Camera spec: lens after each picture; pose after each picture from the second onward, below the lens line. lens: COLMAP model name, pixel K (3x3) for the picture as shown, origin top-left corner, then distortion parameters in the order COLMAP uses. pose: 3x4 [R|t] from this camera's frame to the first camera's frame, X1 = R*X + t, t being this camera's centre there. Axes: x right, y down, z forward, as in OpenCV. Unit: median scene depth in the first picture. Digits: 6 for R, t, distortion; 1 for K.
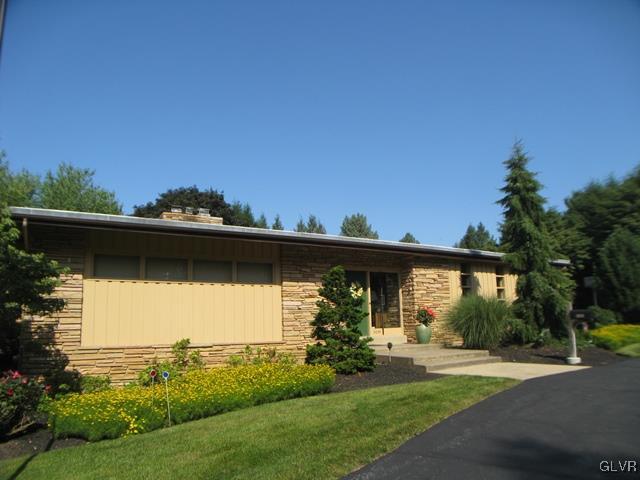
lens RADIAL K [[453.7, 0, 320.0], [0, 453.7, 255.8], [0, 0, 1]] dist [-0.163440, 0.110108]
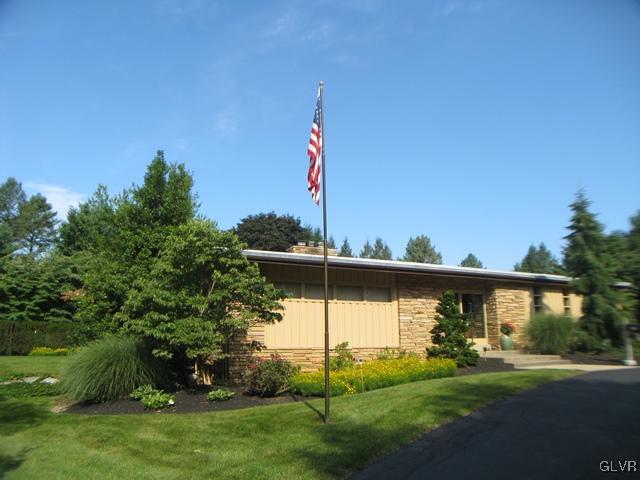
lens RADIAL K [[453.7, 0, 320.0], [0, 453.7, 255.8], [0, 0, 1]] dist [-0.163440, 0.110108]
pose [[0.993009, -0.003299, -0.117990, -0.135391], [-0.001380, 0.999216, -0.039555, -0.020258], [0.118028, 0.039441, 0.992227, -0.290658]]
